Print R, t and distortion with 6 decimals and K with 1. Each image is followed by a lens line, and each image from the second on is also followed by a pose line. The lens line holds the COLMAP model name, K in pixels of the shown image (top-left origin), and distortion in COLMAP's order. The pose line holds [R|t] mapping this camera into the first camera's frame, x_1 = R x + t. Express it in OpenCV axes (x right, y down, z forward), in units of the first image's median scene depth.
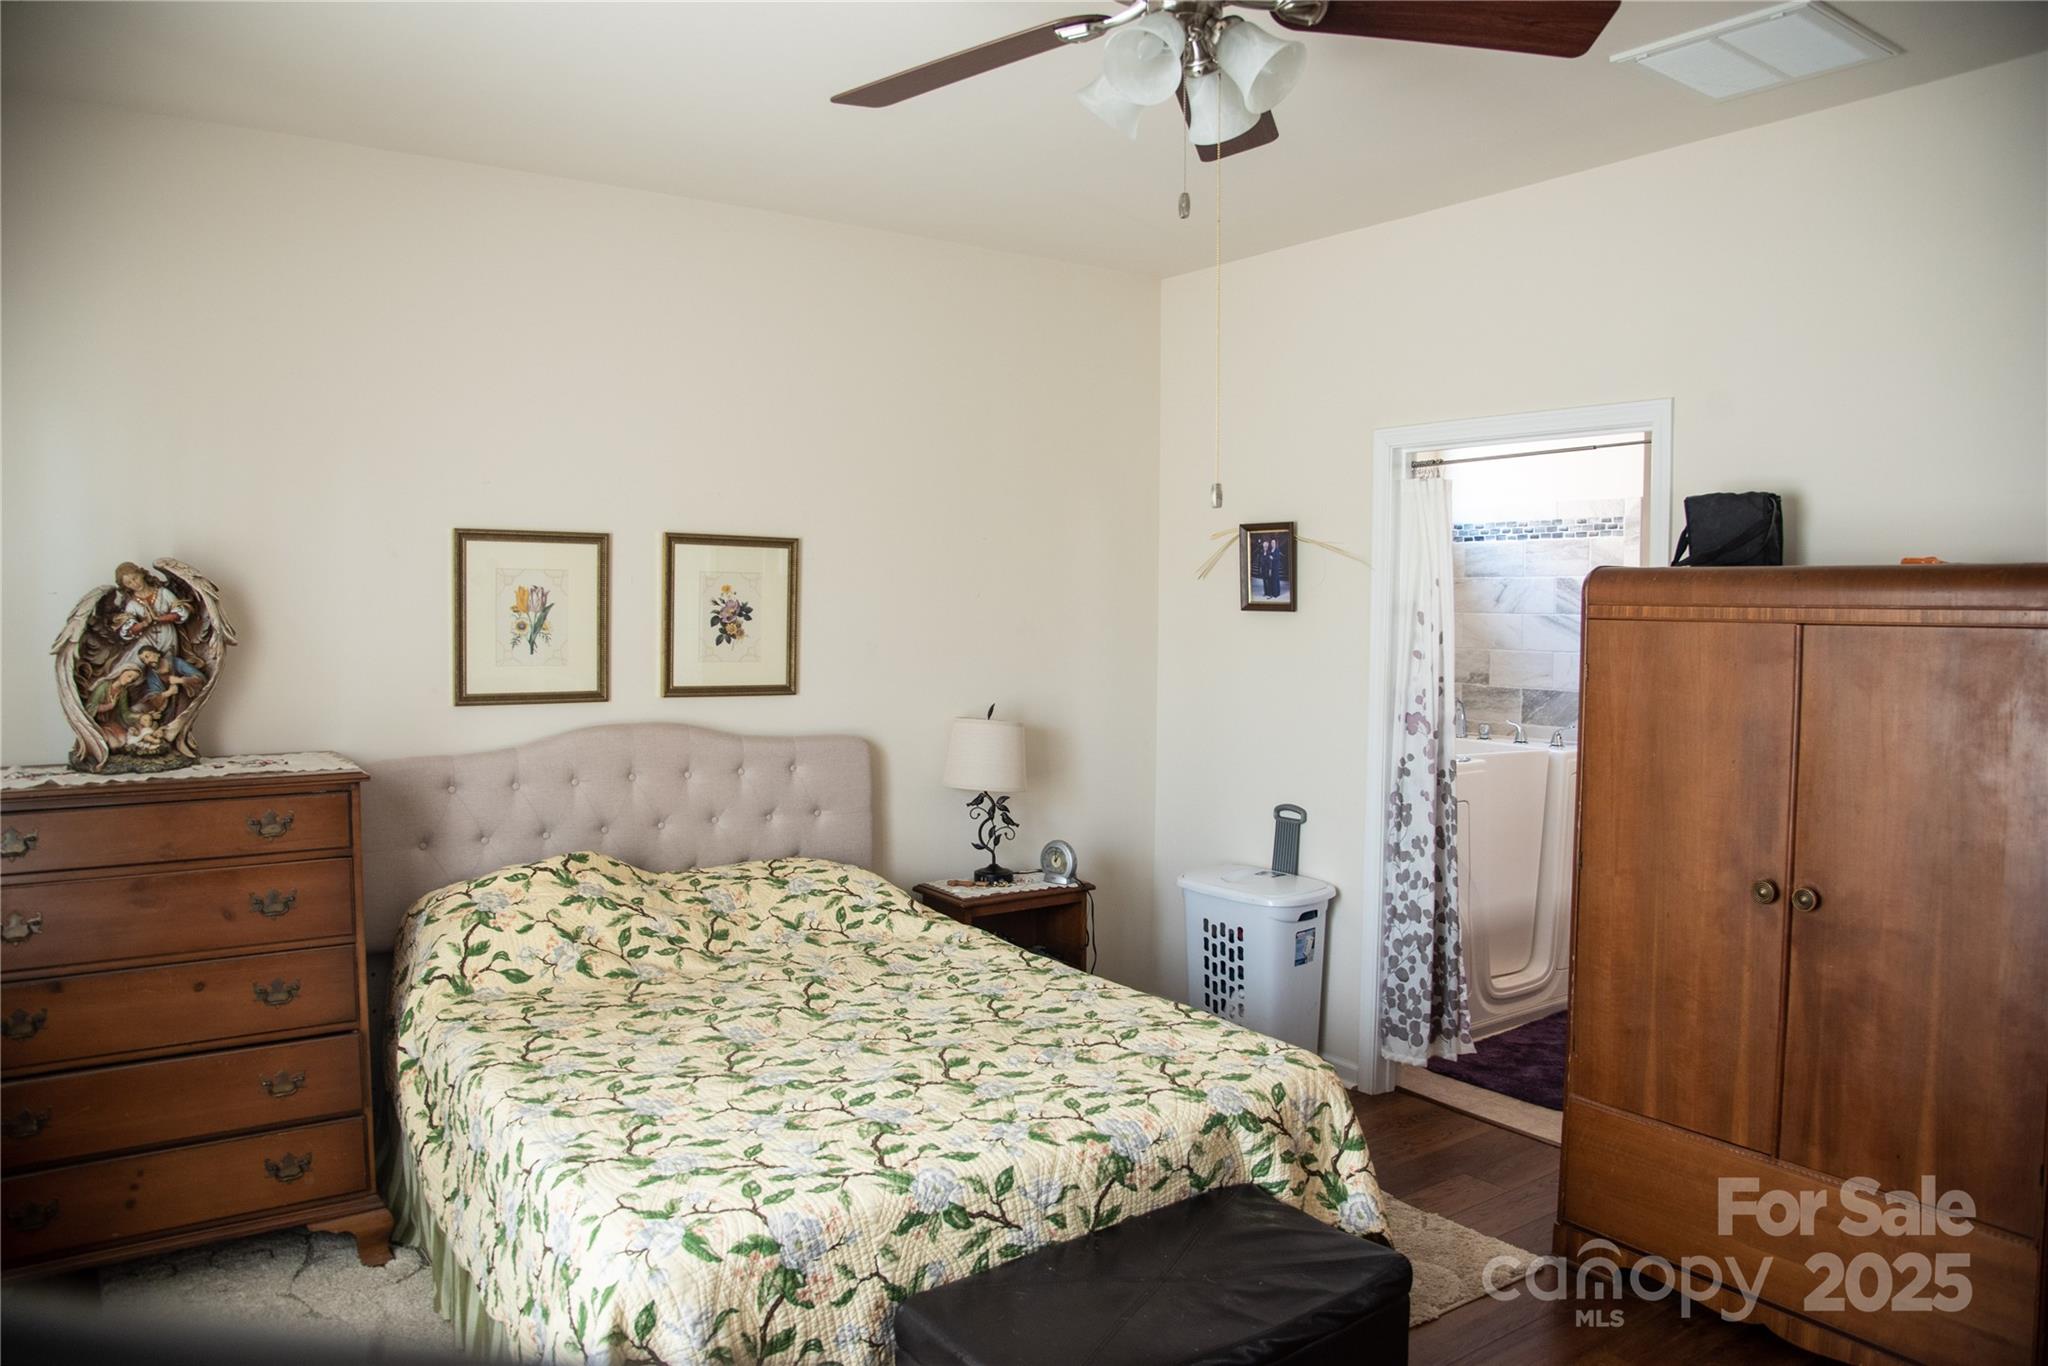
lens RADIAL K [[1418.1, 0, 1024.5], [0, 1418.1, 669.5], [0, 0, 1]] dist [-0.095533, 0.038378]
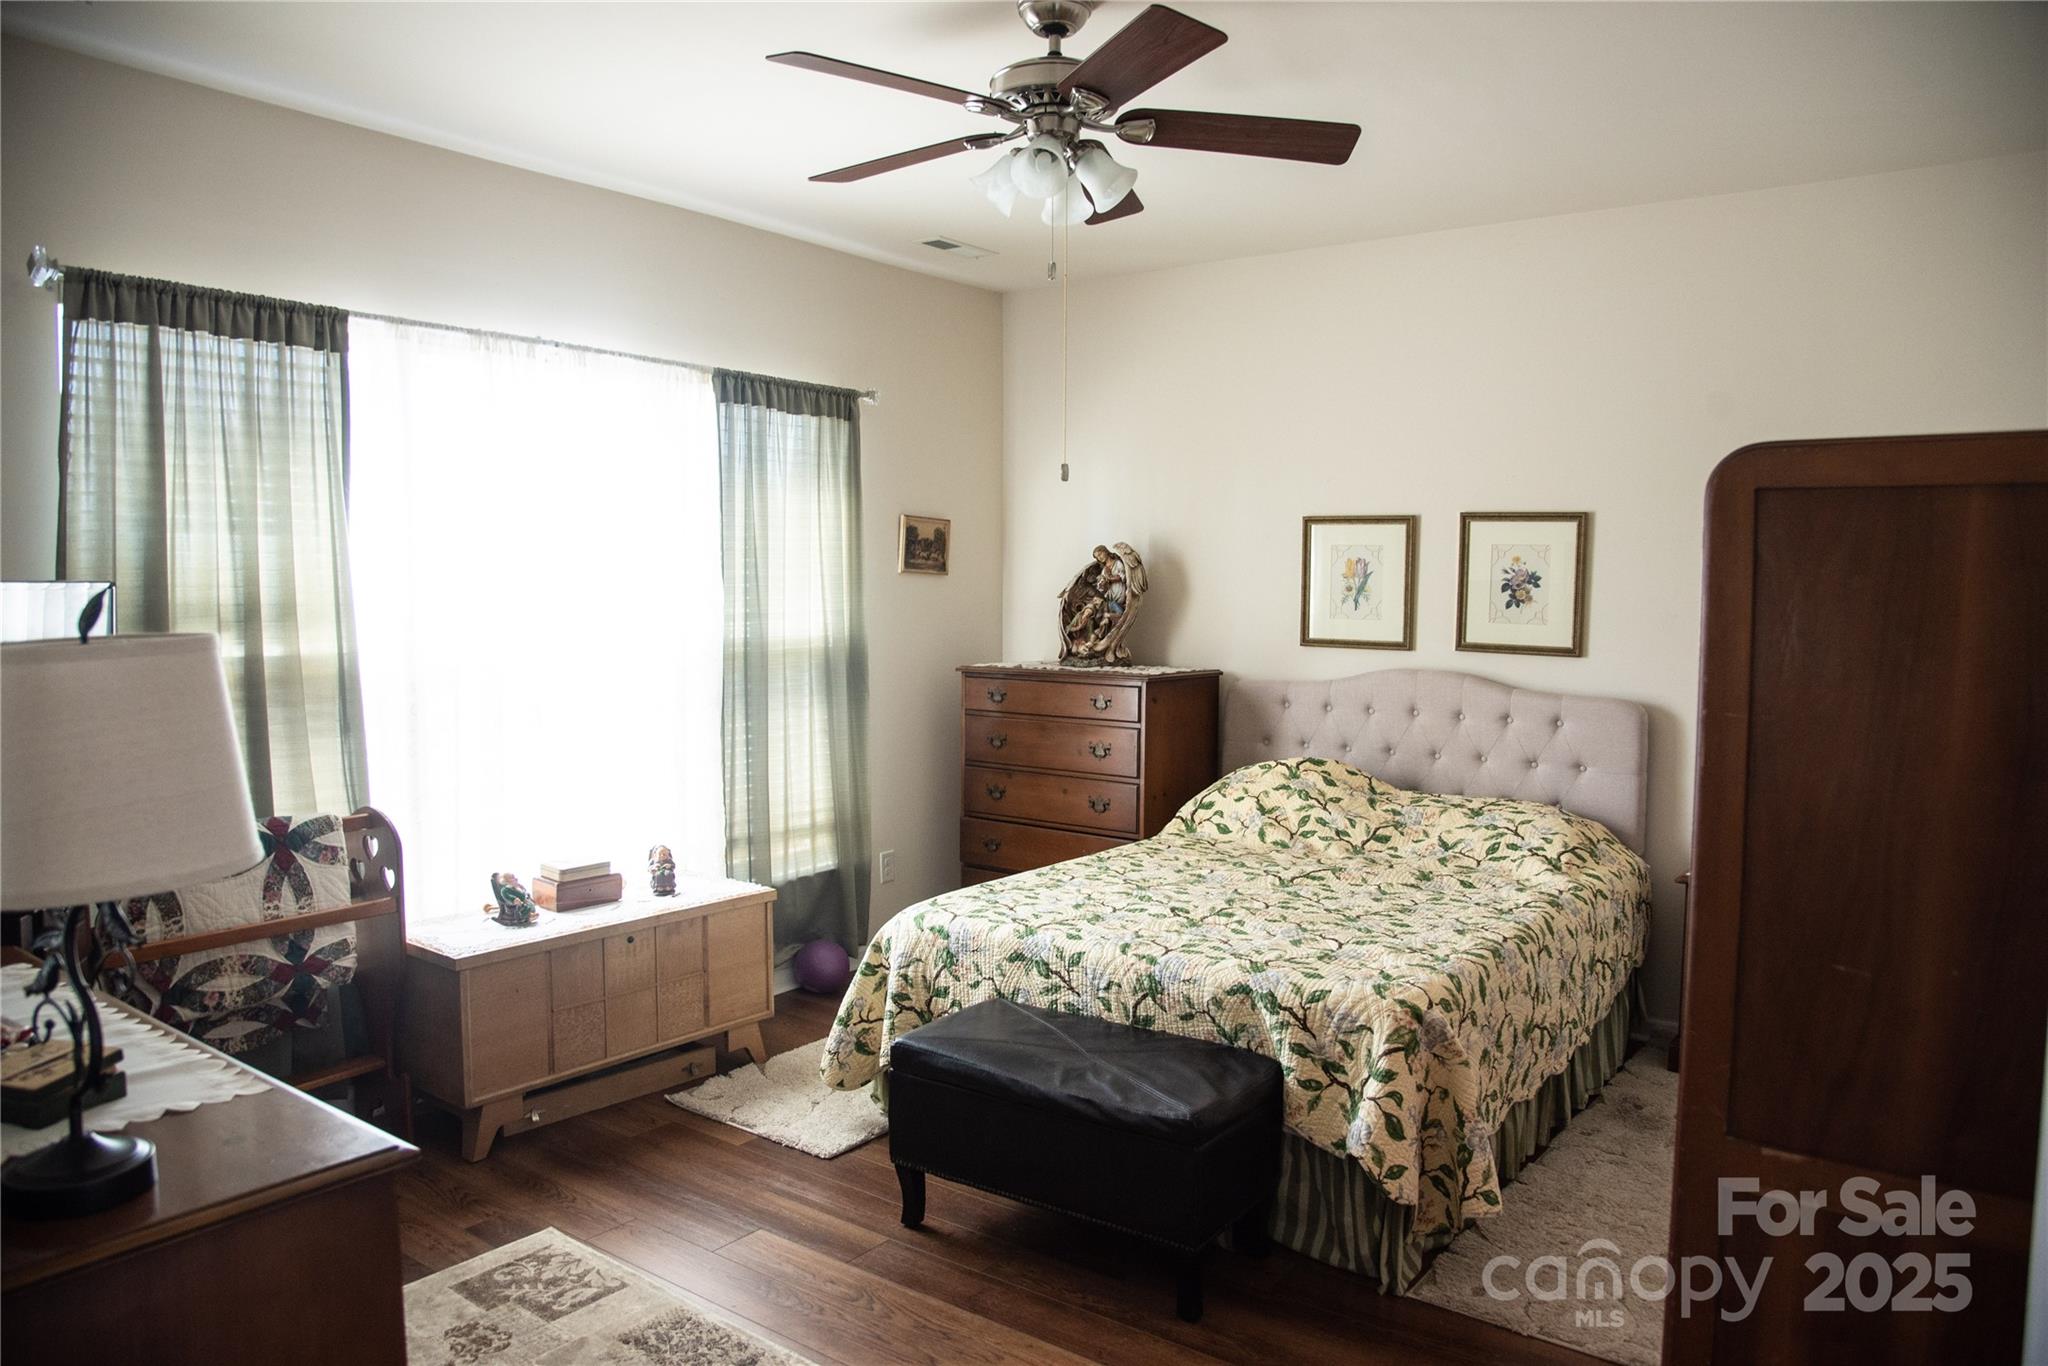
lens RADIAL K [[1418.1, 0, 1012.7], [0, 1418.1, 694.7], [0, 0, 1]] dist [-0.095533, 0.038378]
pose [[0.299636, 0.069298, -0.951534, 0.989066], [-0.055438, 0.996938, 0.055147, 0.015364], [0.952442, 0.036227, 0.302560, 0.369053]]
